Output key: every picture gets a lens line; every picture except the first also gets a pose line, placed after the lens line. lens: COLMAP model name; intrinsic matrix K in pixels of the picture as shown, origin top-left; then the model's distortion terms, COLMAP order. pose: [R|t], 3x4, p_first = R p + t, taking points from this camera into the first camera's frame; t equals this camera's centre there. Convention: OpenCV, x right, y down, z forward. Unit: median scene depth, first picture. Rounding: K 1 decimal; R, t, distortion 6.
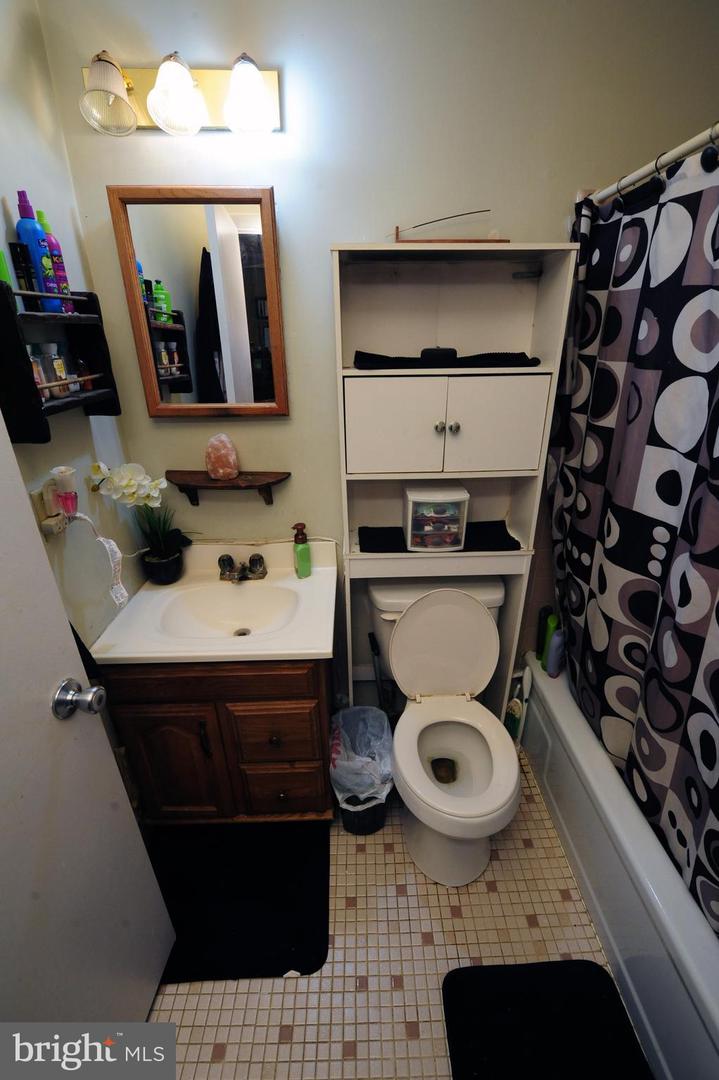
lens RADIAL K [[446.8, 0, 359.5], [0, 446.8, 540.0], [0, 0, 1]] dist [-0.018883, -0.000193]
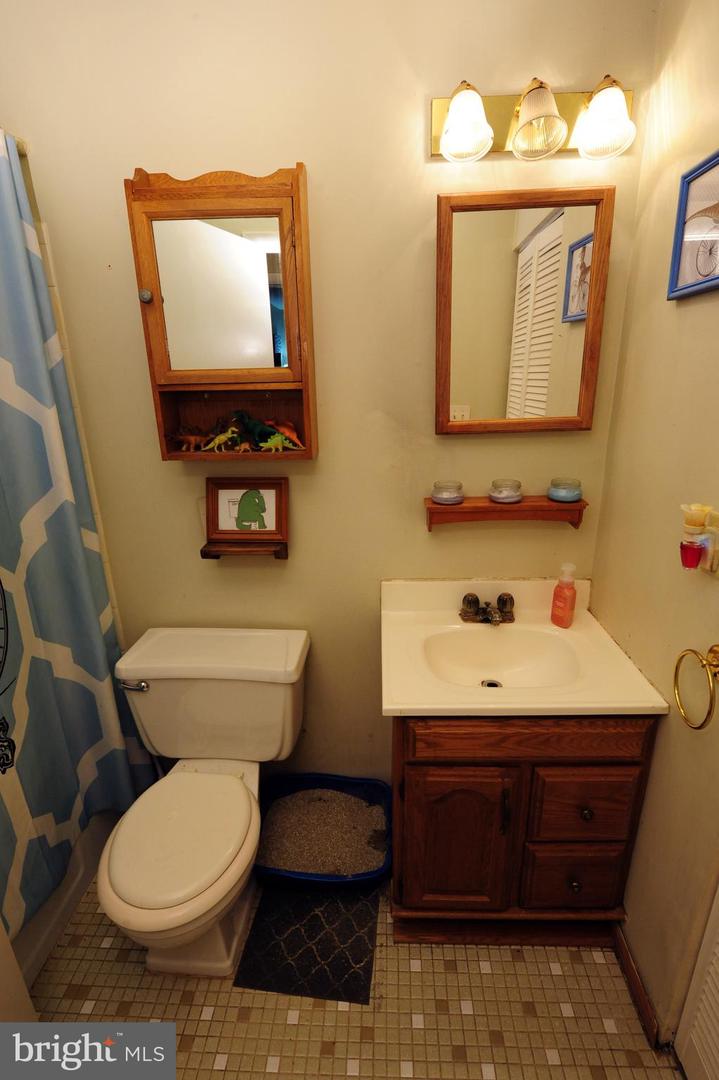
lens RADIAL K [[506.7, 0, 359.5], [0, 506.7, 540.0], [0, 0, 1]] dist [0.022387, 0.000115]
pose [[0.997028, 0.001579, -0.077023, -0.491043], [-0.007824, 0.996695, -0.080851, 0.013496], [0.076641, 0.081213, 0.993746, -0.028820]]
